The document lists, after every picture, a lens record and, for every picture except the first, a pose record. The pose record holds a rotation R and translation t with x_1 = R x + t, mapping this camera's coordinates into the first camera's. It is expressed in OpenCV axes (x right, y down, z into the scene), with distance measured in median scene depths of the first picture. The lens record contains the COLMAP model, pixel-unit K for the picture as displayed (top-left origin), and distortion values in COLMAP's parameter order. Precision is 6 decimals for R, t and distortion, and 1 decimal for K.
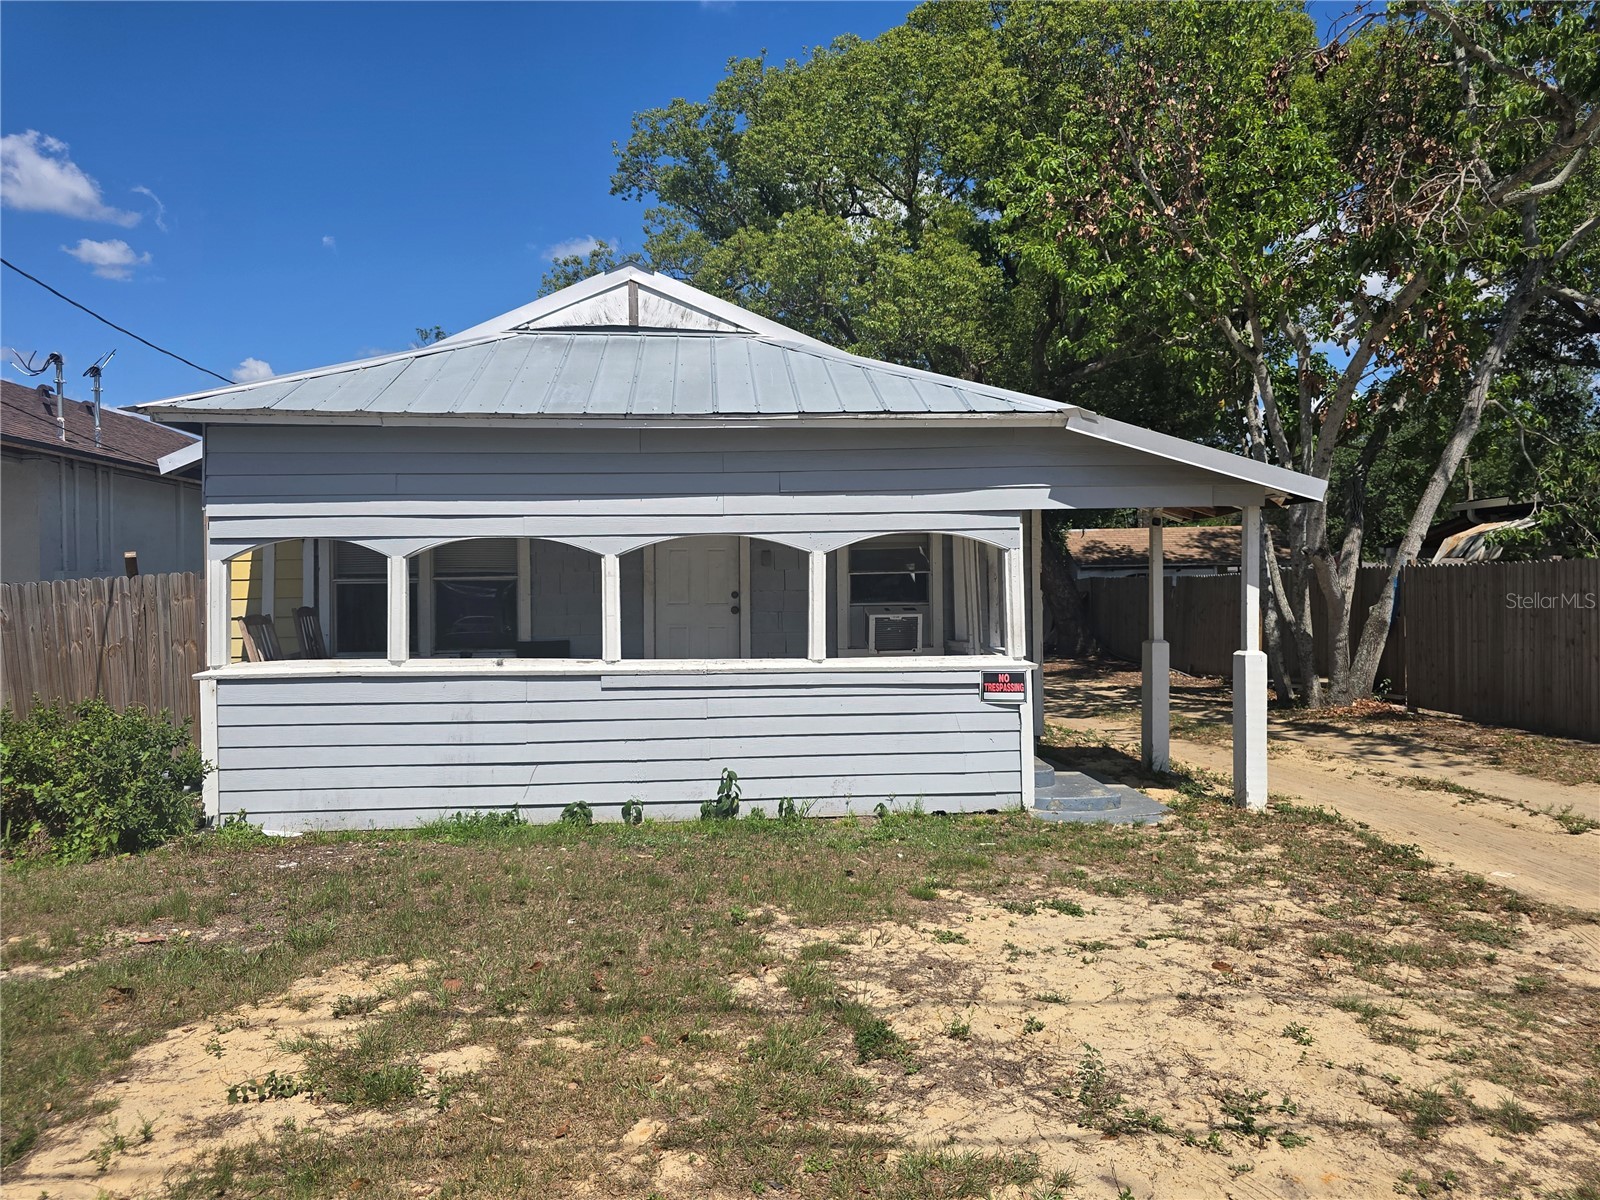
lens RADIAL K [[1102.3, 0, 855.8], [0, 1102.3, 587.6], [0, 0, 1]] dist [0.056005, -0.057208]
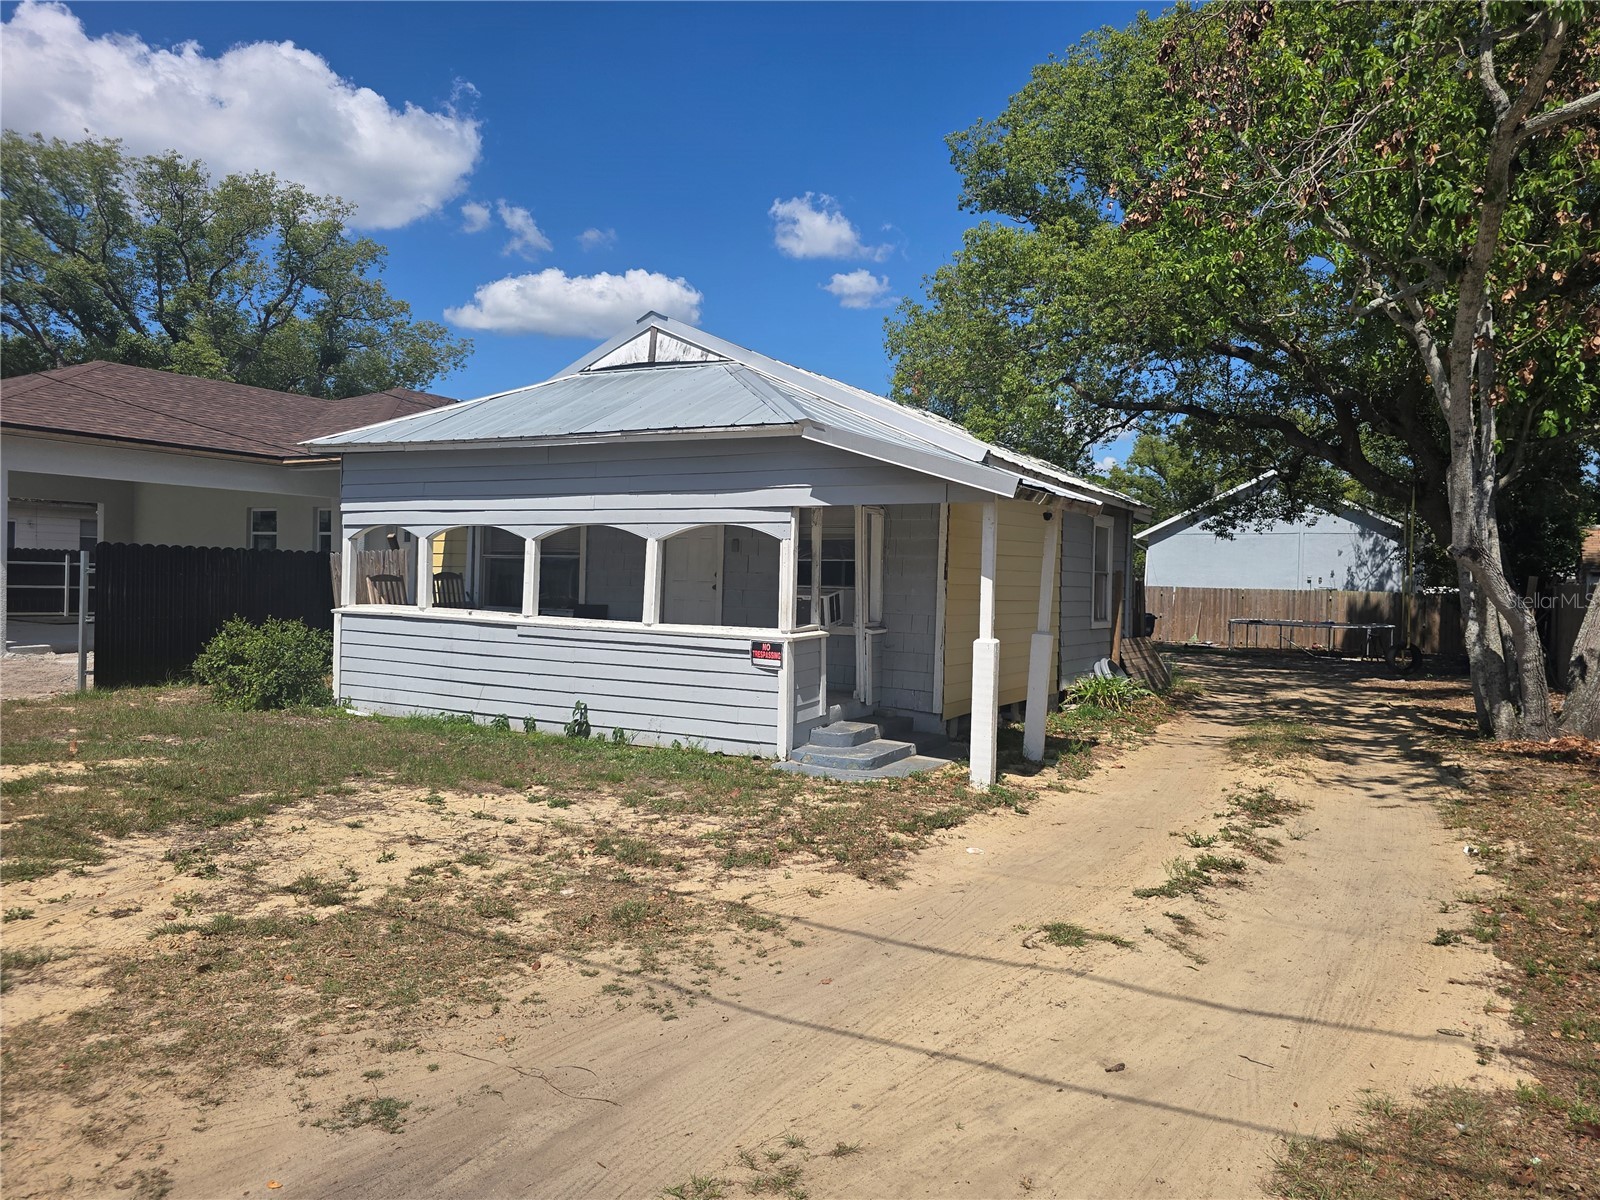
lens RADIAL K [[1102.3, 0, 798.2], [0, 1102.3, 585.7], [0, 0, 1]] dist [0.056005, -0.057208]
pose [[0.842779, 0.037186, -0.536974, 0.815979], [-0.034856, 0.999287, 0.014494, -0.002667], [0.537131, 0.006502, 0.843474, 0.016410]]
